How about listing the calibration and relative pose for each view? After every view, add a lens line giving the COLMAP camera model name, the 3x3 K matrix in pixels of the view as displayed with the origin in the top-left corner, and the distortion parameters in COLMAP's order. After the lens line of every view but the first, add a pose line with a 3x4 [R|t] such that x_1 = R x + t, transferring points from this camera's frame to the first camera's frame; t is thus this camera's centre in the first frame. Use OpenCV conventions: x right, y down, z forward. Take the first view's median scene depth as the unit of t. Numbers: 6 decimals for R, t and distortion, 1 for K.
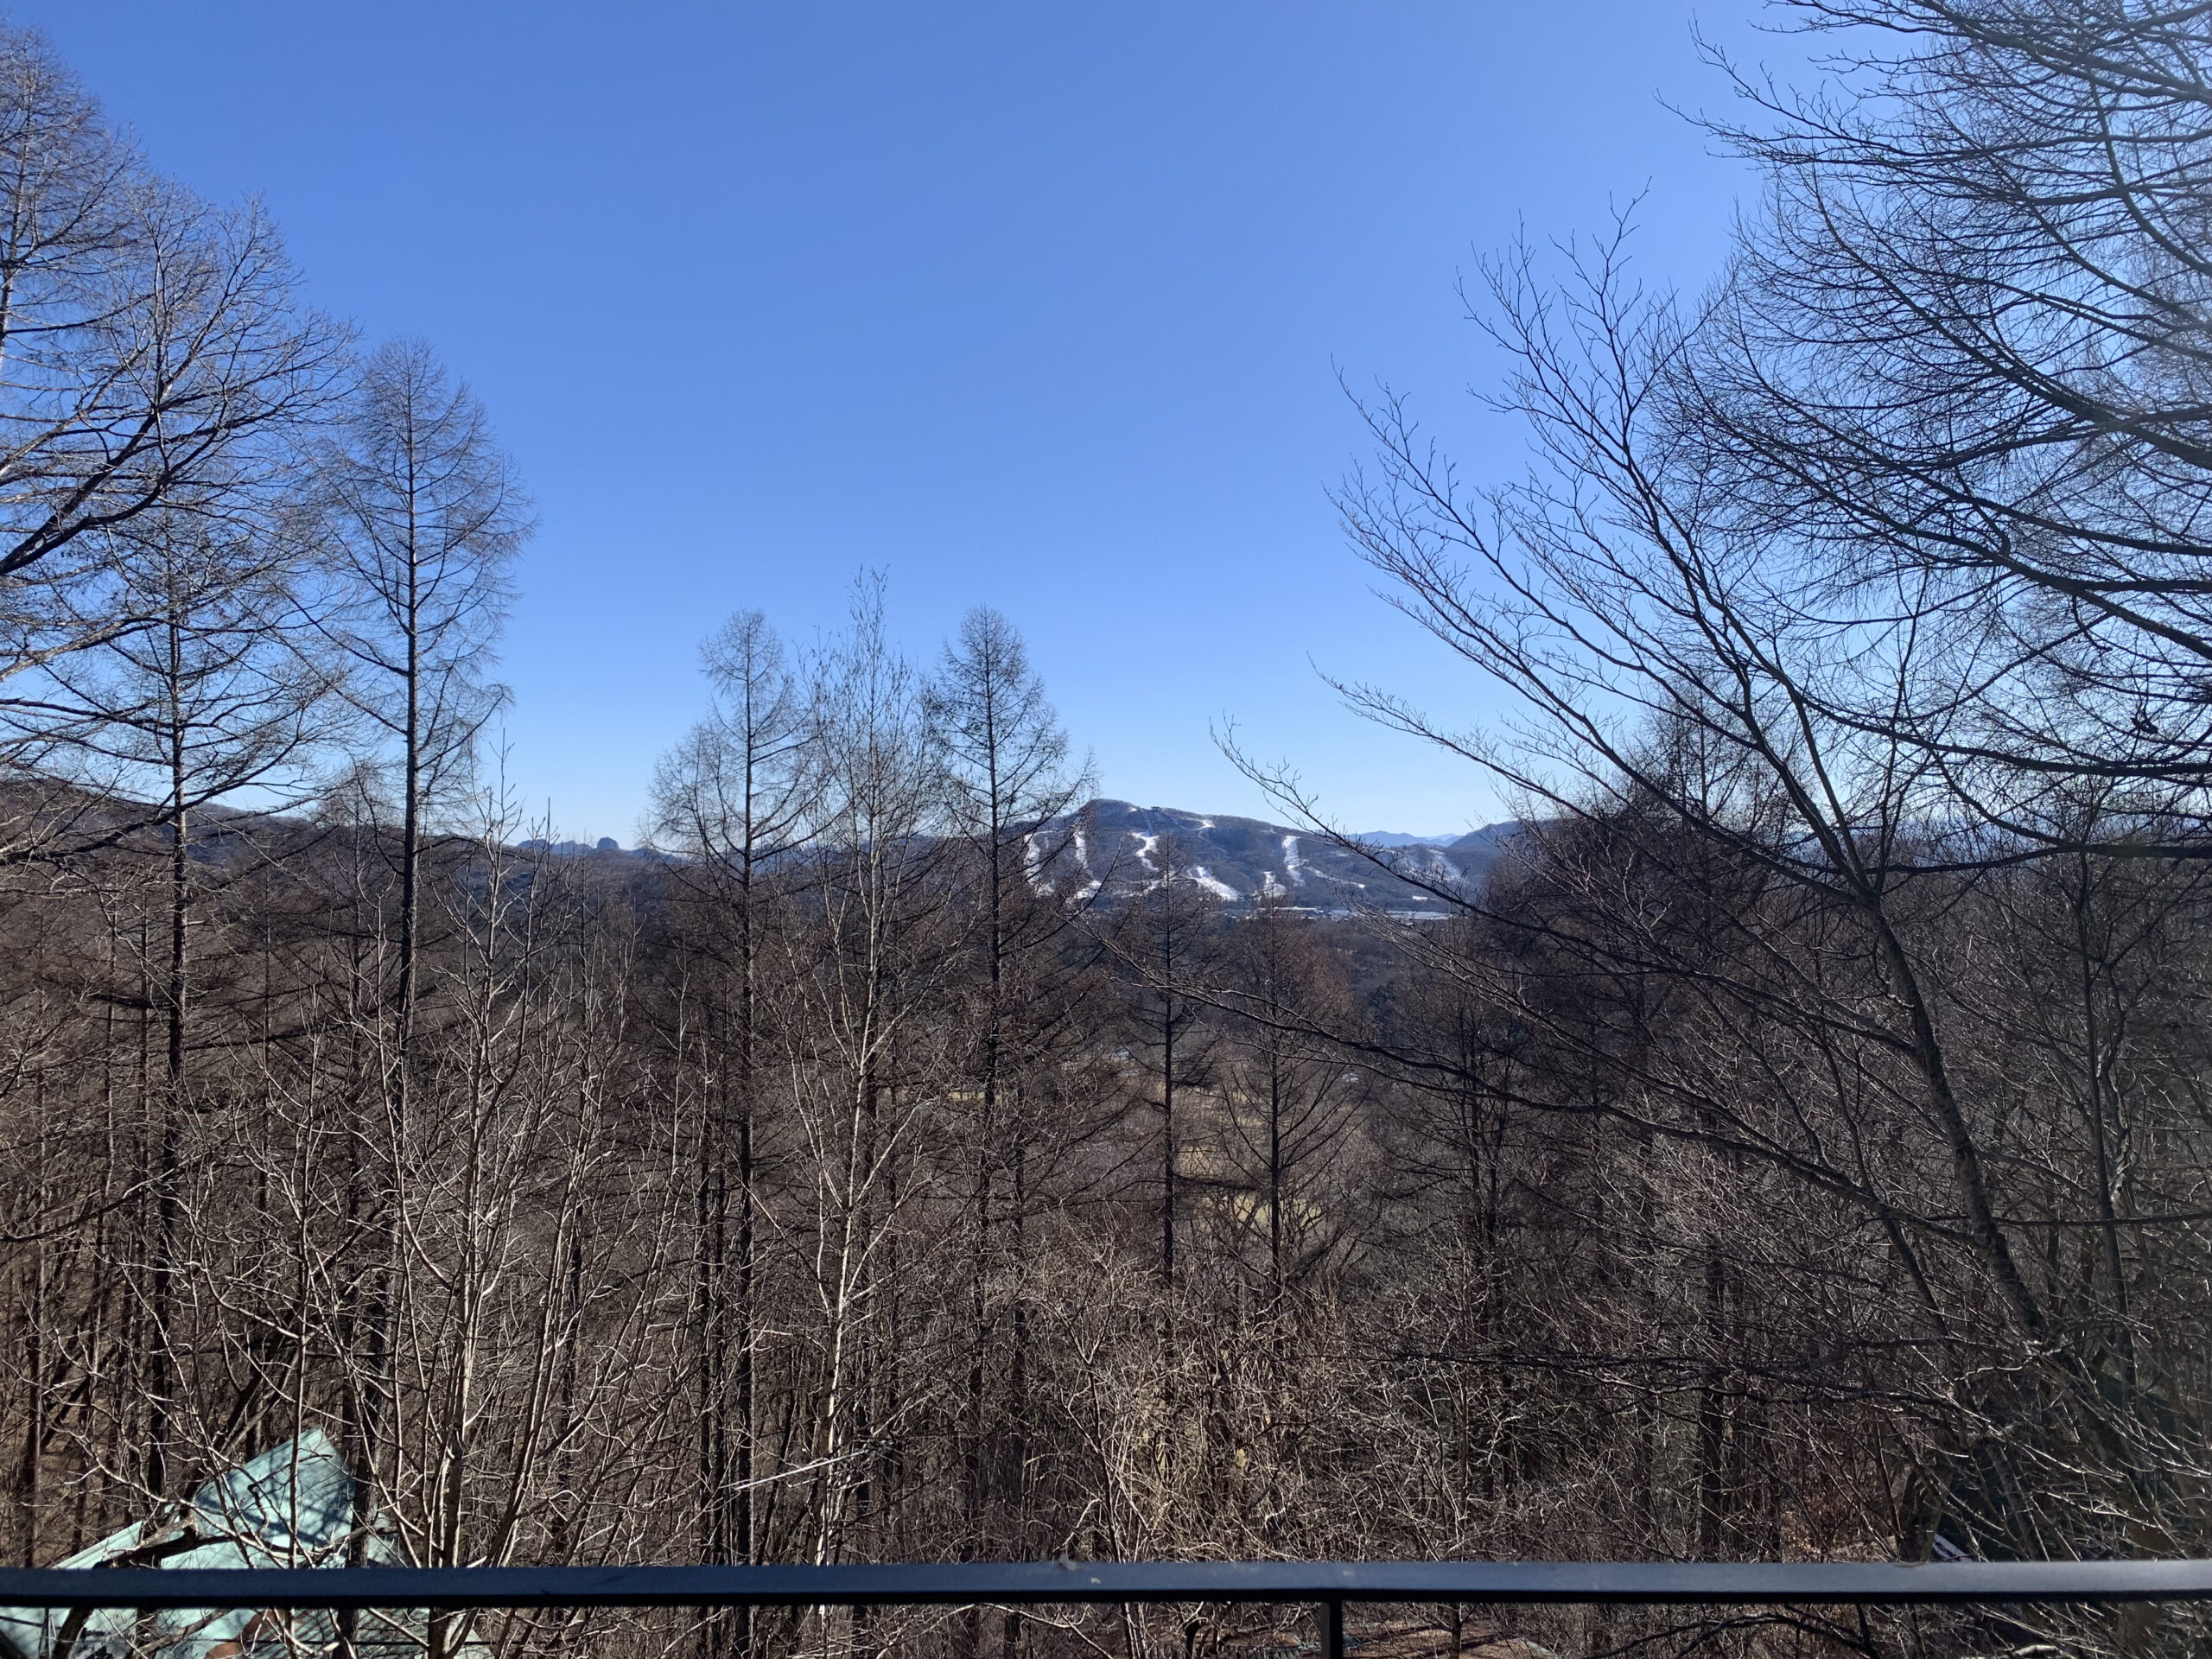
lens RADIAL K [[1665.1, 0, 1123.8], [0, 1665.1, 838.5], [0, 0, 1]] dist [-0.012326, -0.003068]
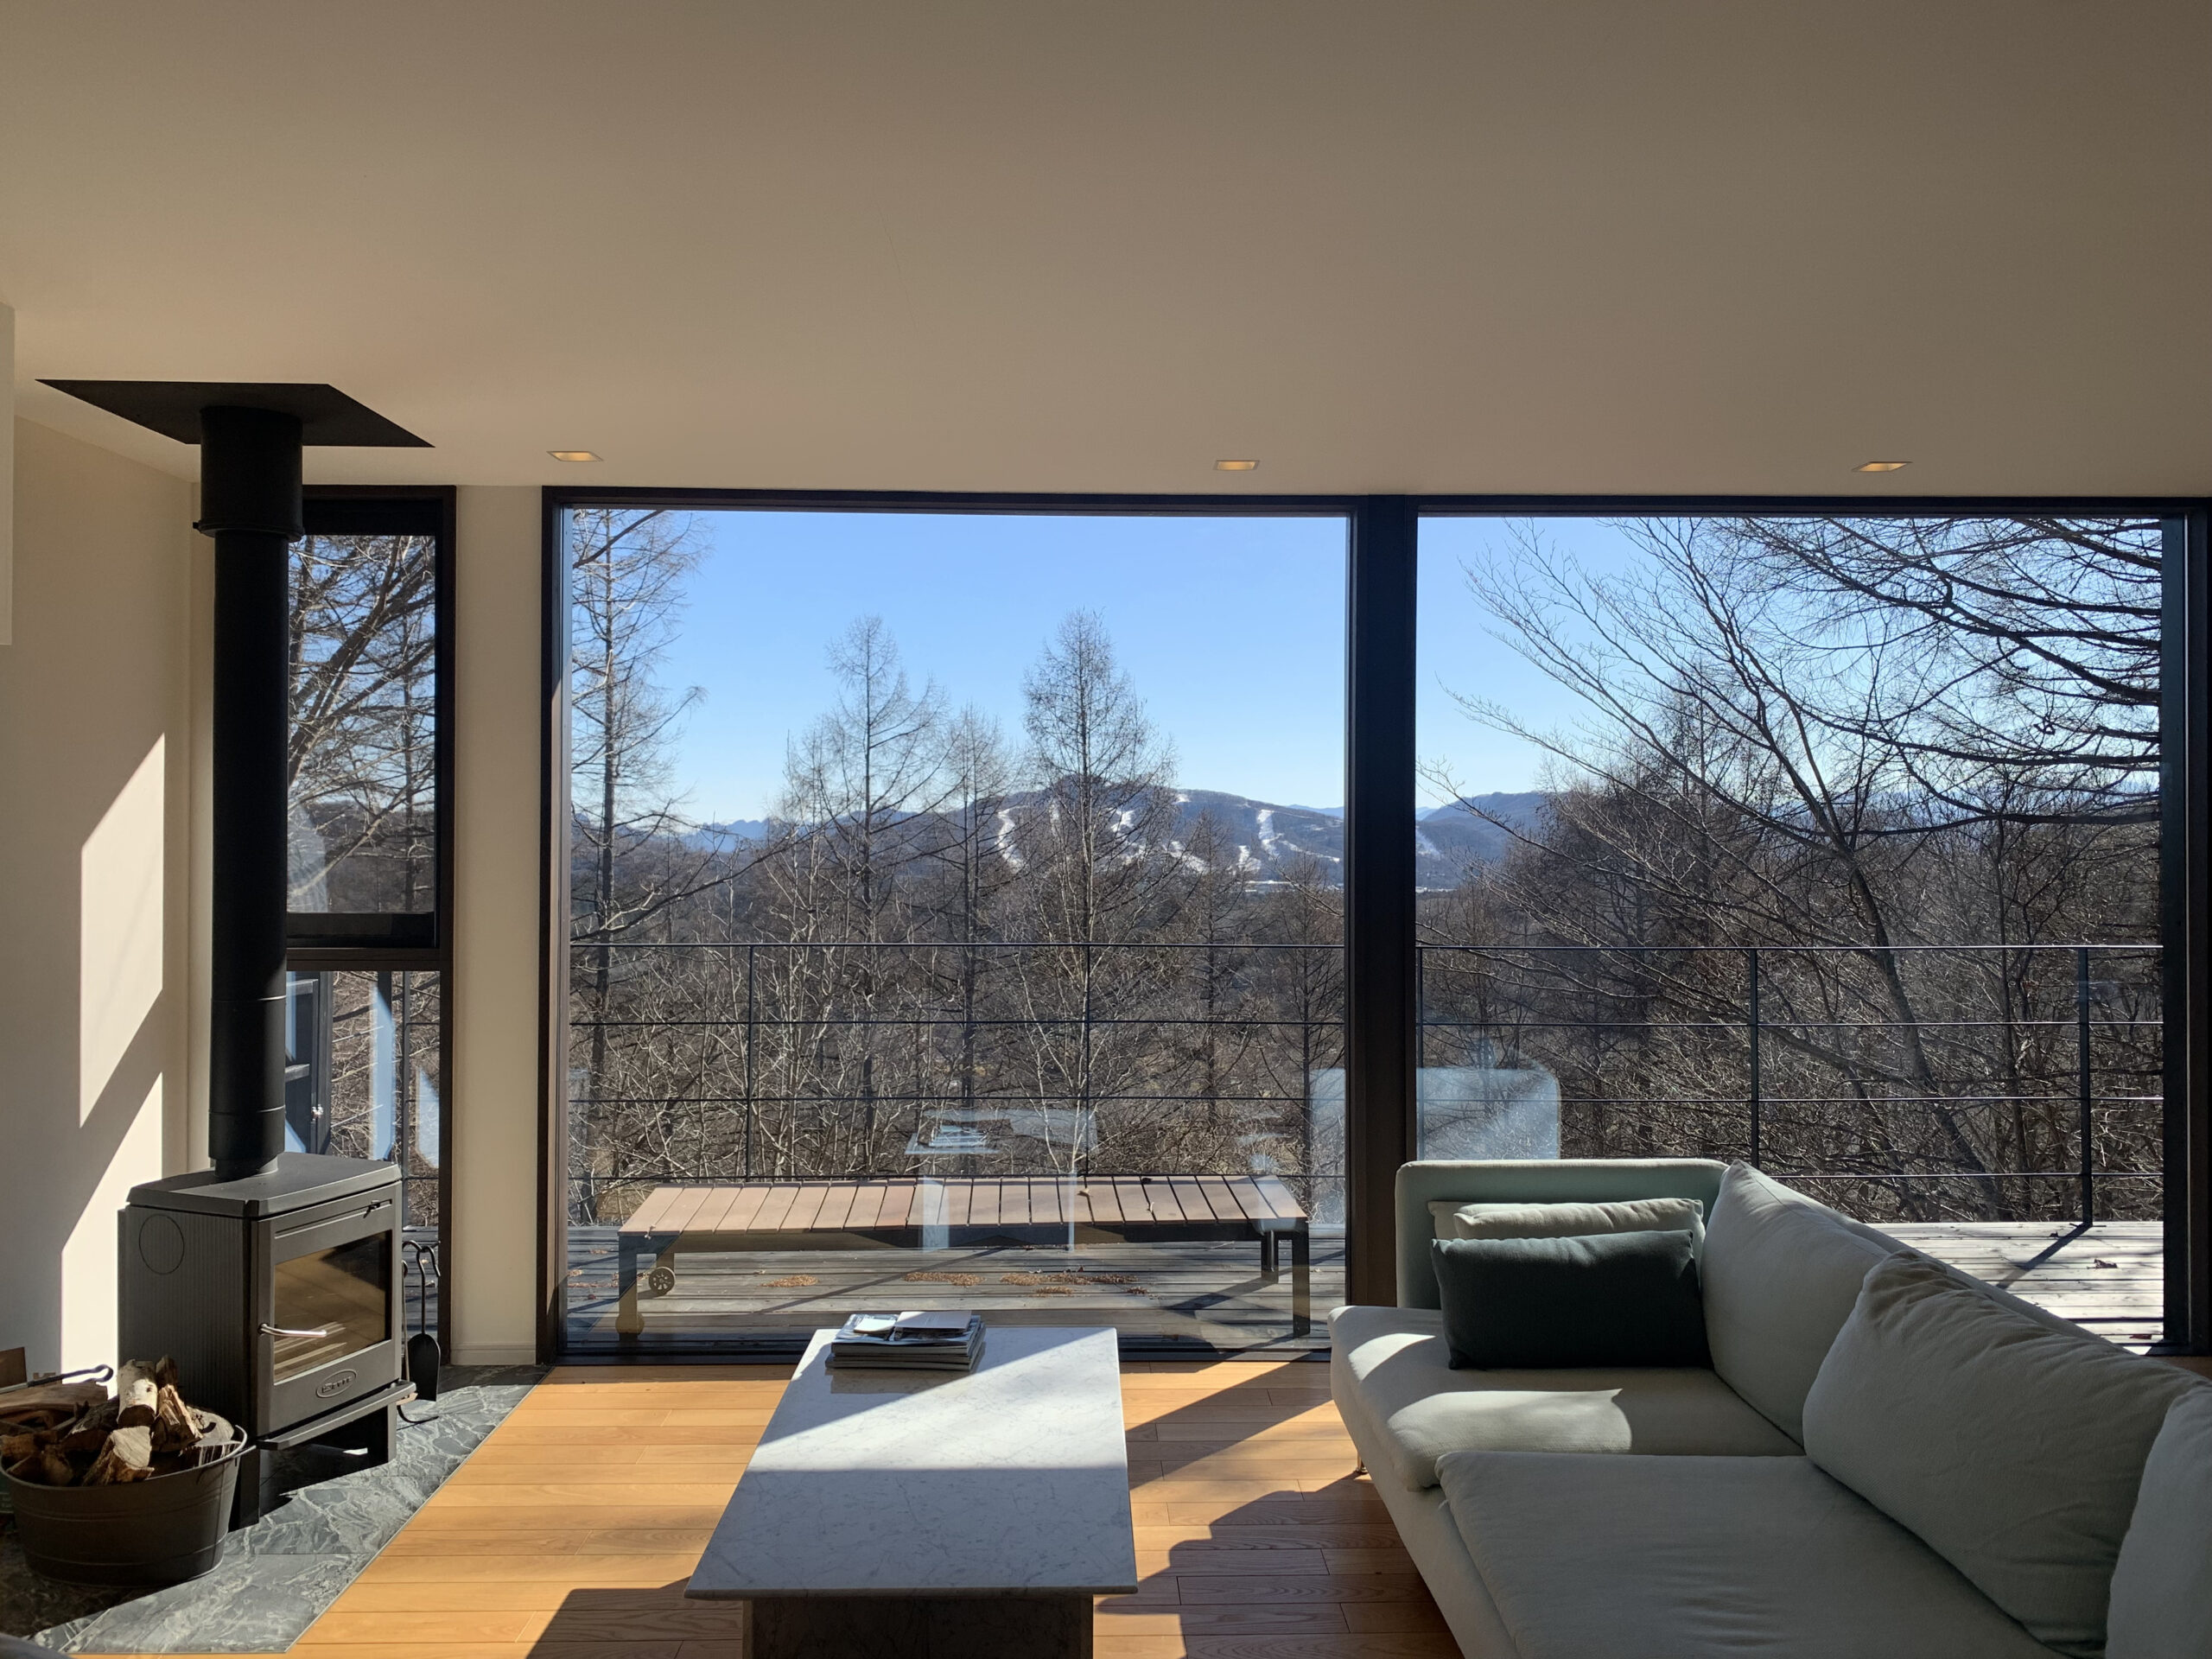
lens RADIAL K [[1665.1, 0, 1098.8], [0, 1665.1, 836.0], [0, 0, 1]] dist [-0.012326, -0.003068]
pose [[0.999994, -0.003408, 0.000228, -0.084848], [0.003405, 0.999899, 0.013774, 0.000327], [-0.000275, -0.013773, 0.999905, -0.185602]]
